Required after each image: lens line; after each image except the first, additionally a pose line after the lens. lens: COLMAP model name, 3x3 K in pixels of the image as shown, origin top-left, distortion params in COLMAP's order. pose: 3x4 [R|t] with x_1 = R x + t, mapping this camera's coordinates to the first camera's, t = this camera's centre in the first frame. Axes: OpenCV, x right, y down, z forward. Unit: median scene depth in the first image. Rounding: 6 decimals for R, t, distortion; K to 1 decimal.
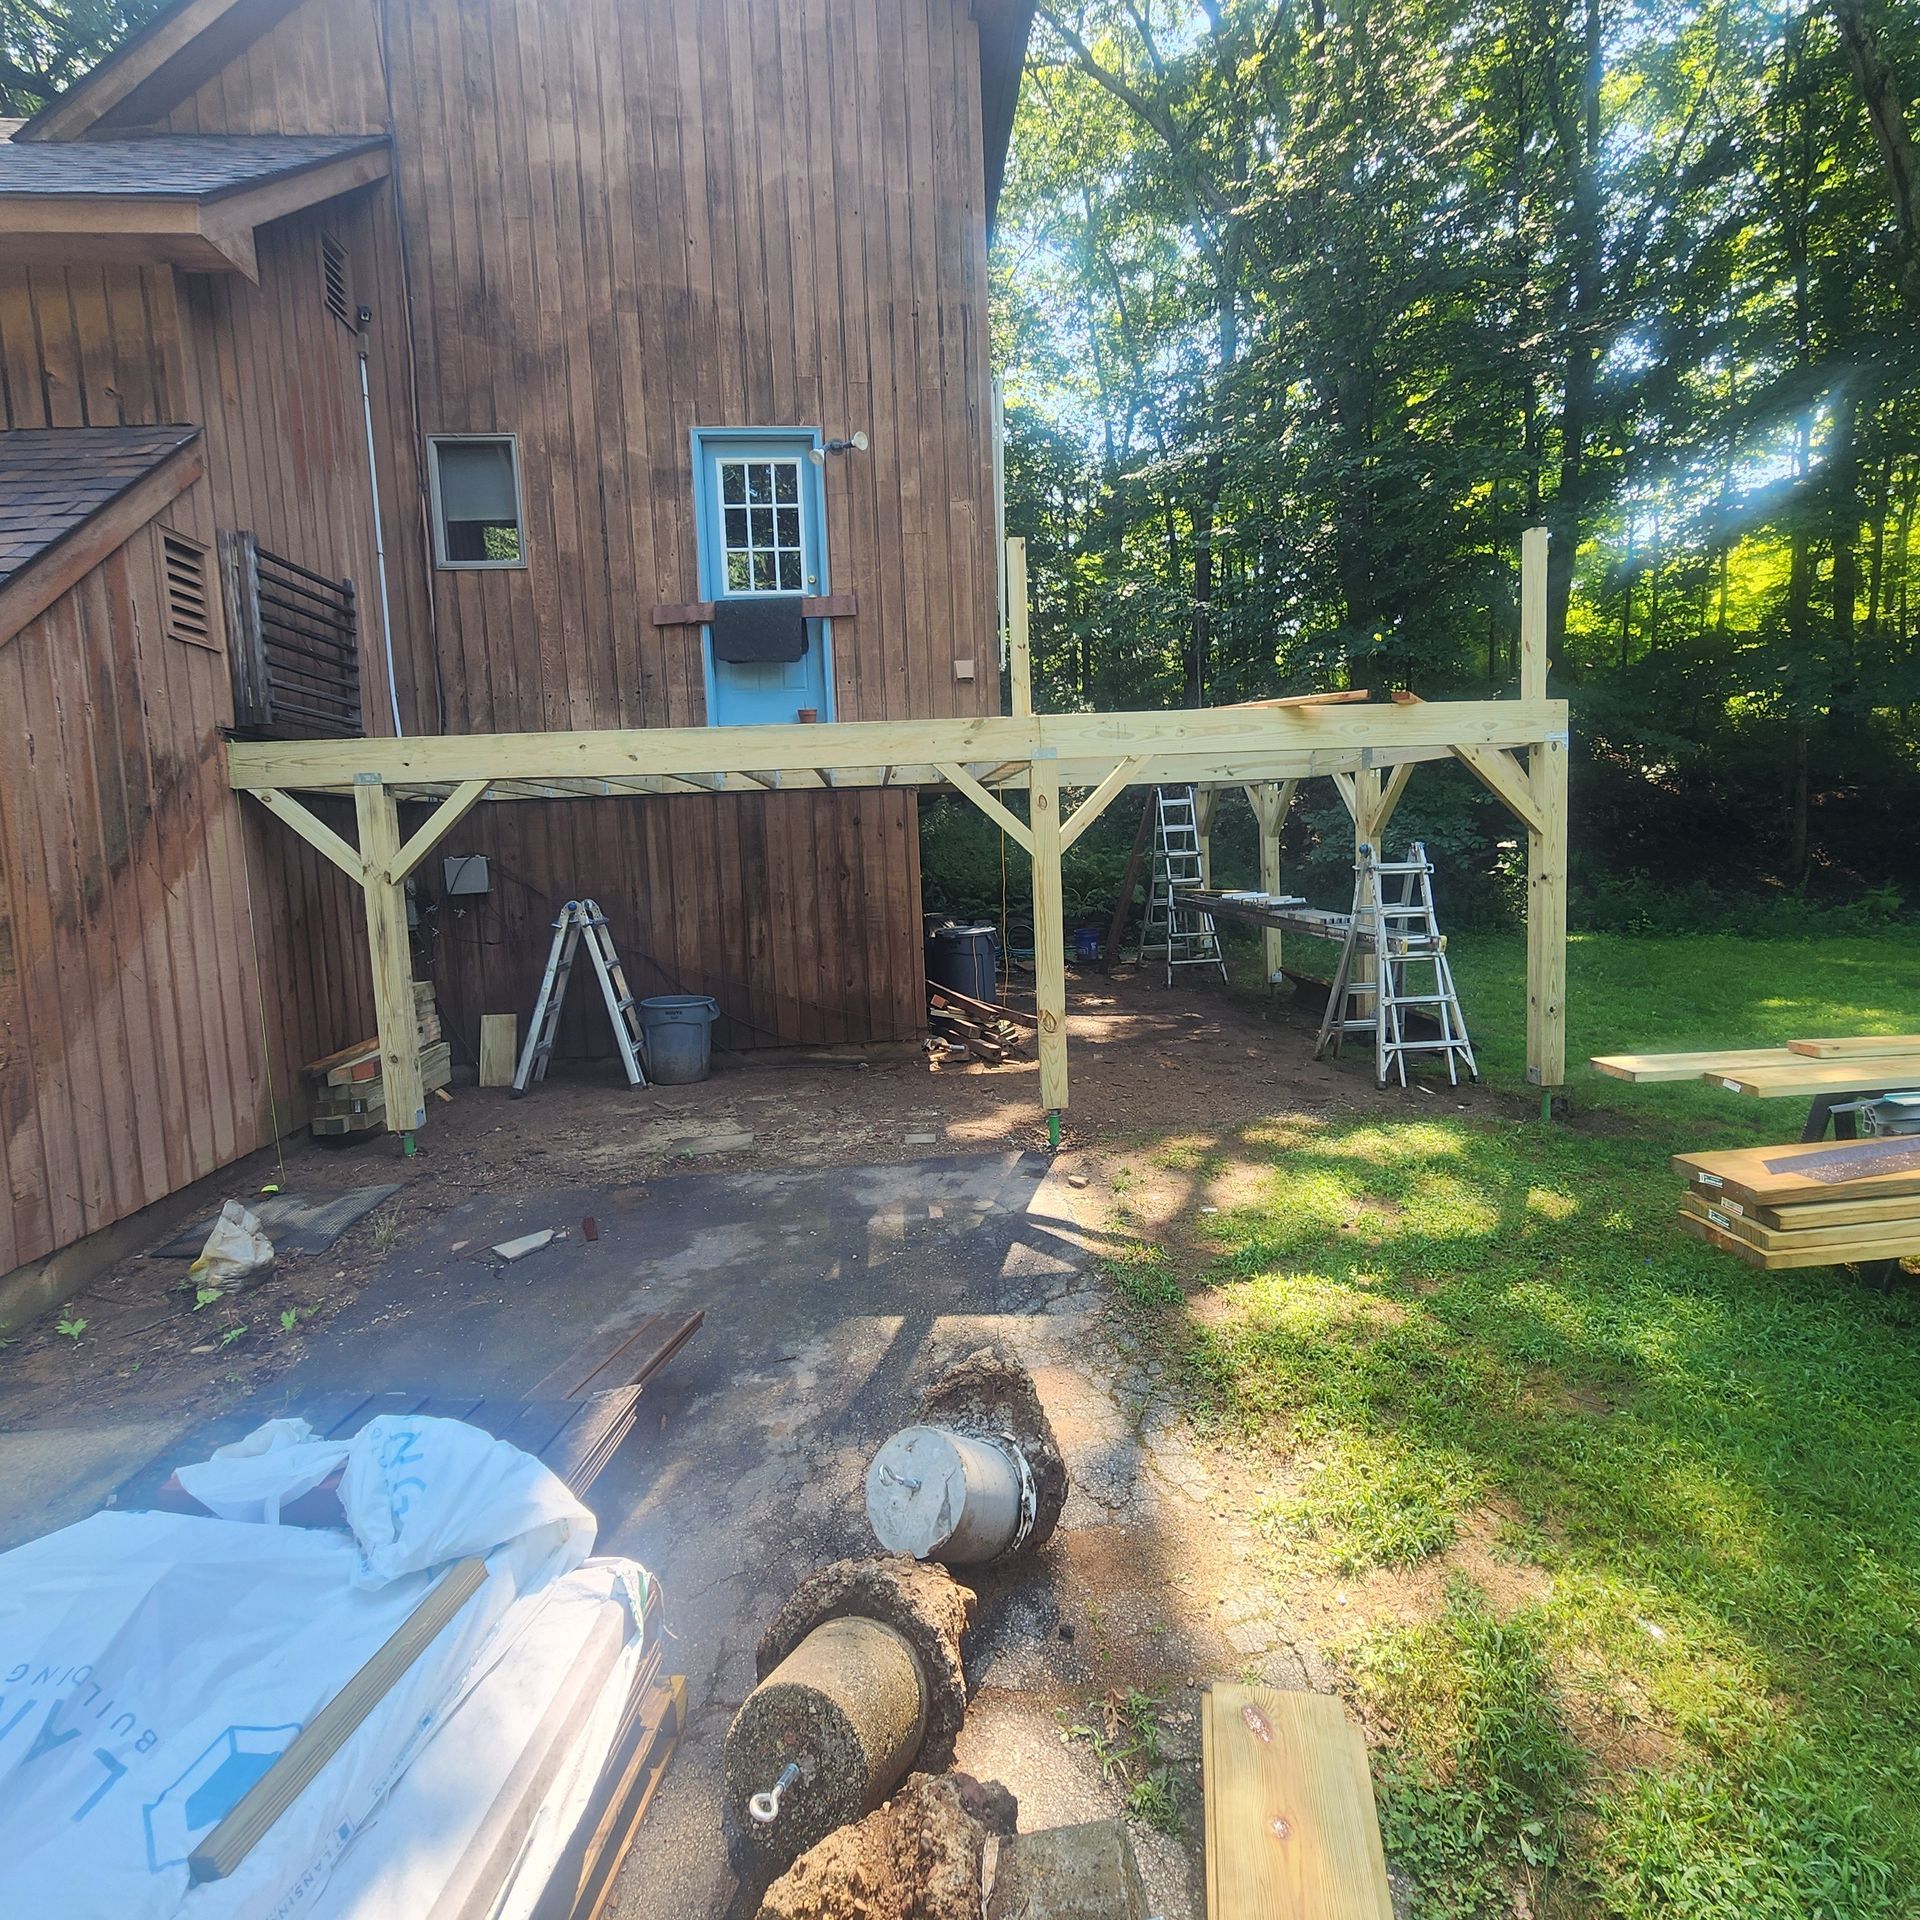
lens RADIAL K [[1050.9, 0, 960.0], [0, 1050.9, 960.0], [0, 0, 1]] dist [0.001799, 0.000970]
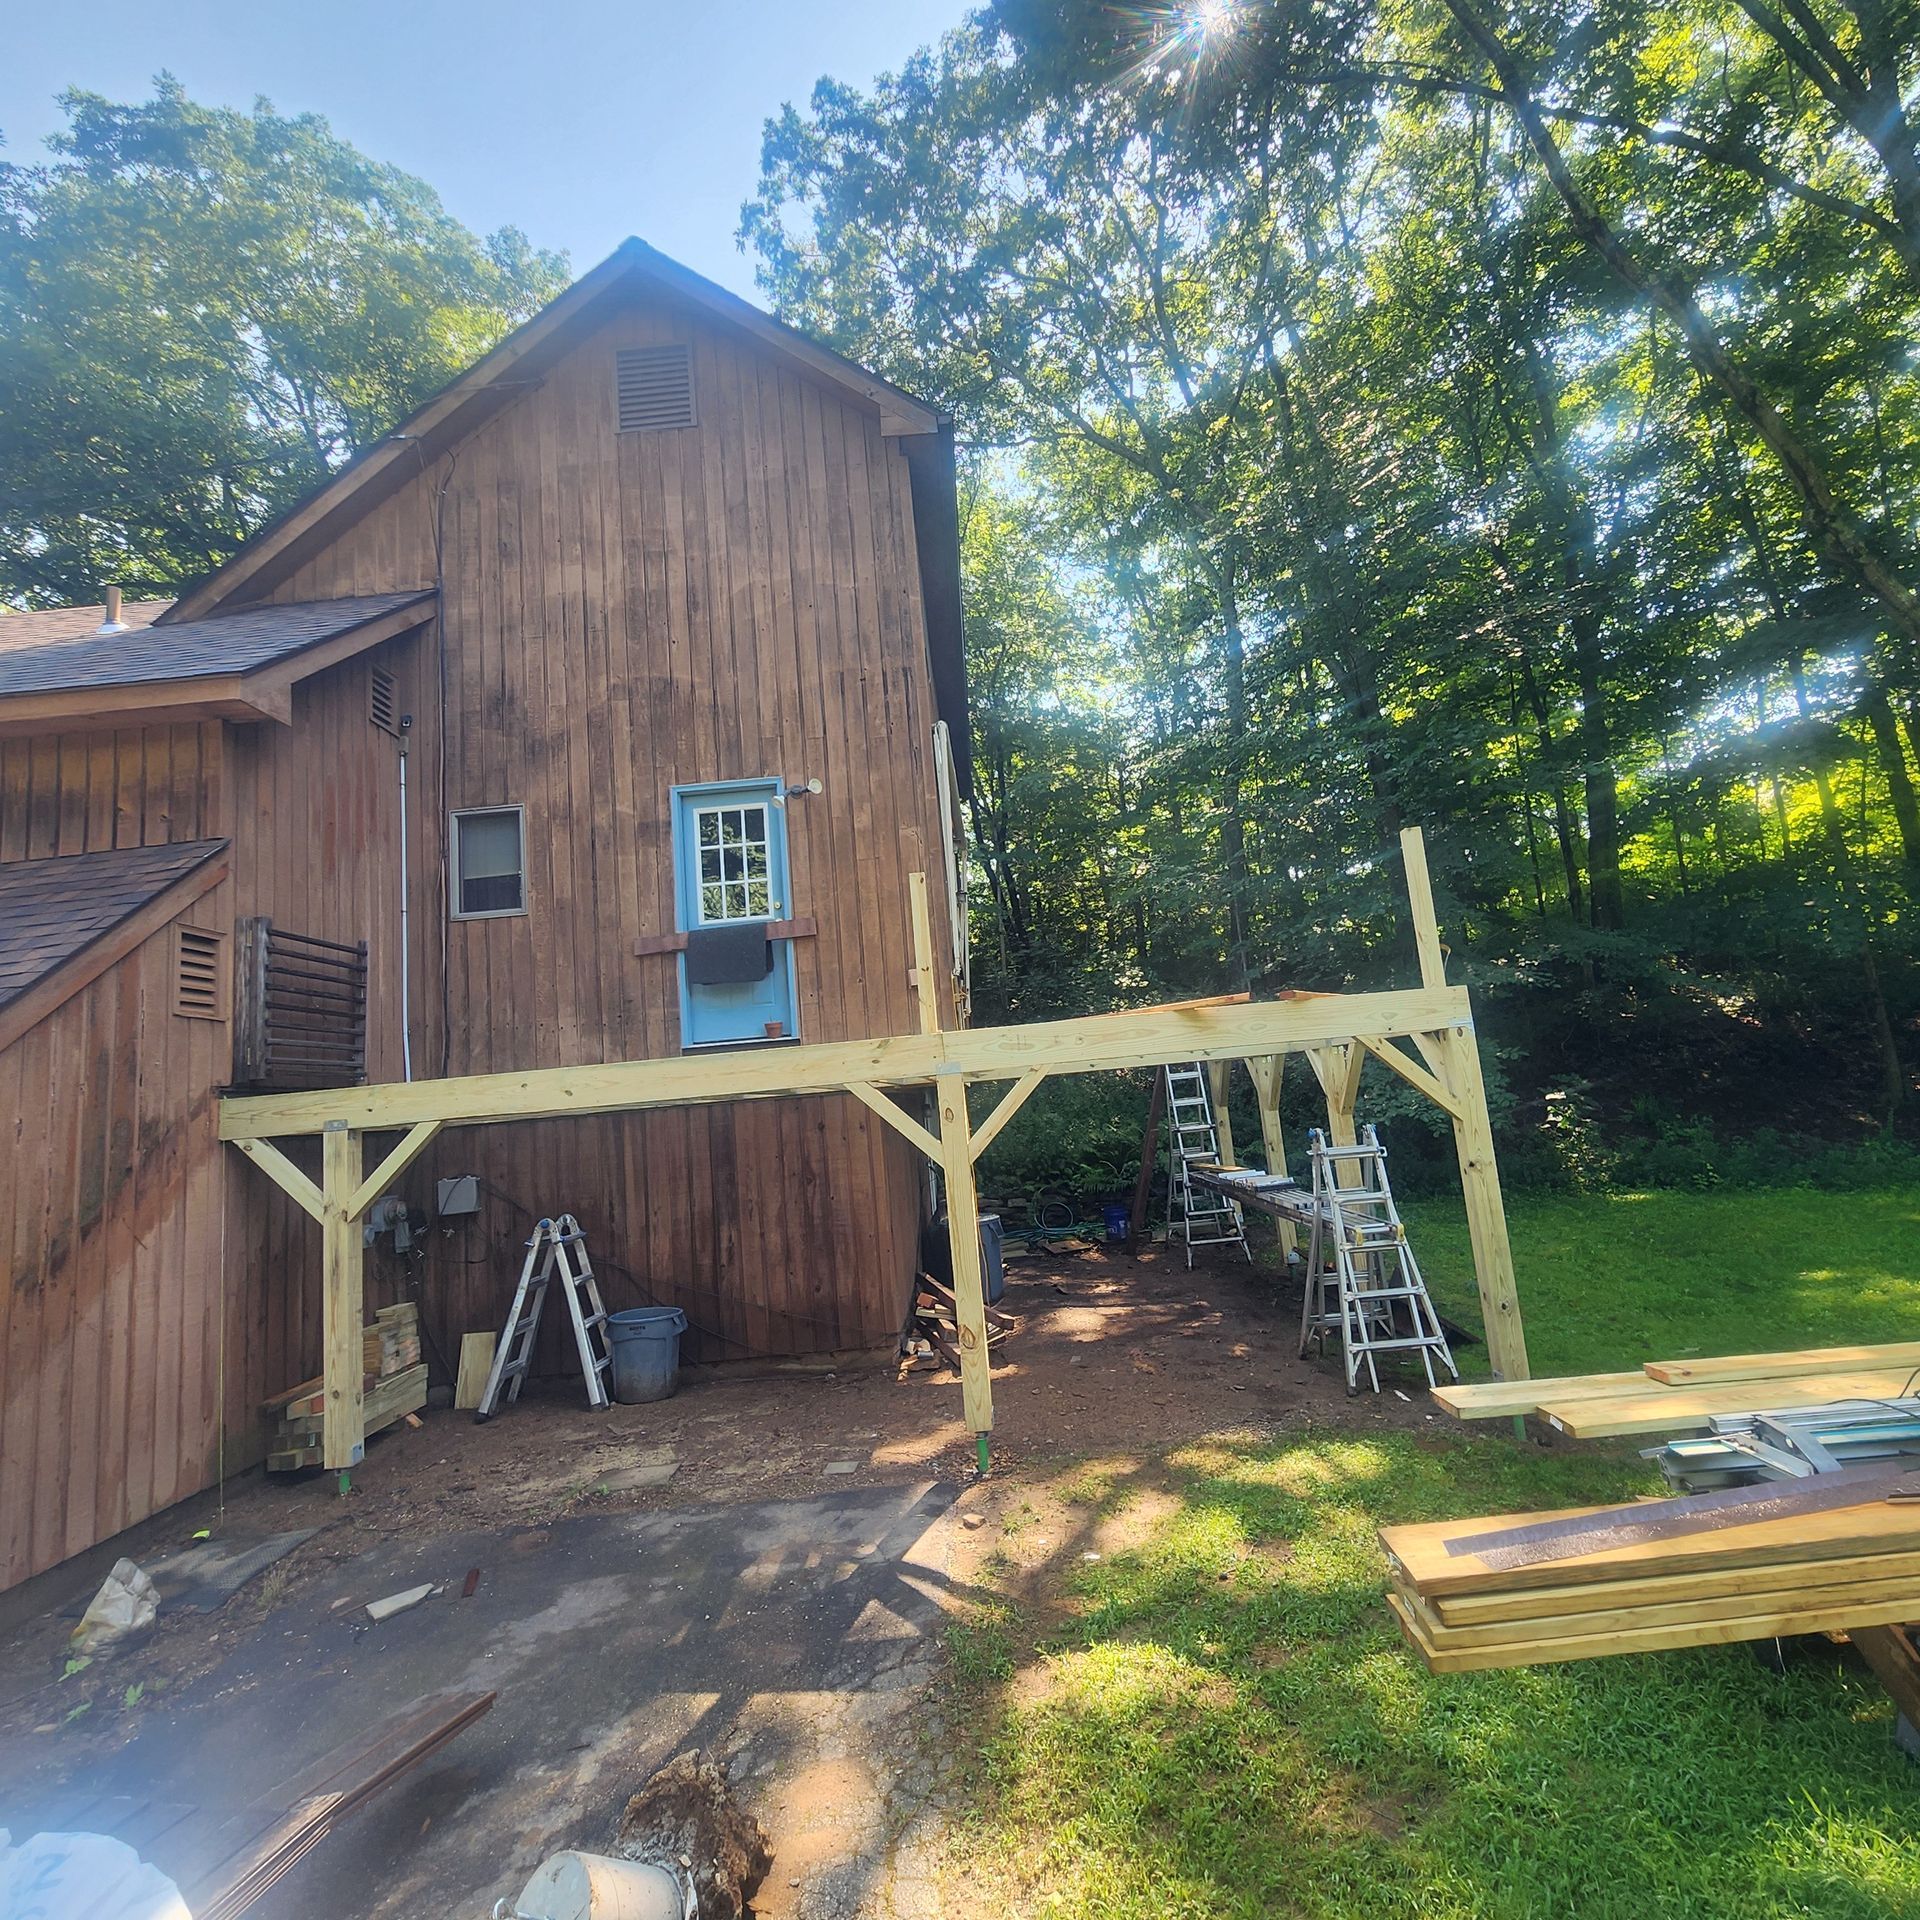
lens RADIAL K [[1063.6, 0, 960.0], [0, 1063.6, 960.0], [0, 0, 1]] dist [-0.002760, 0.001412]
pose [[0.993462, -0.062771, -0.095355, 0.188725], [0.038298, 0.970115, -0.239605, -0.044037], [0.107545, 0.234387, 0.966176, -0.044173]]
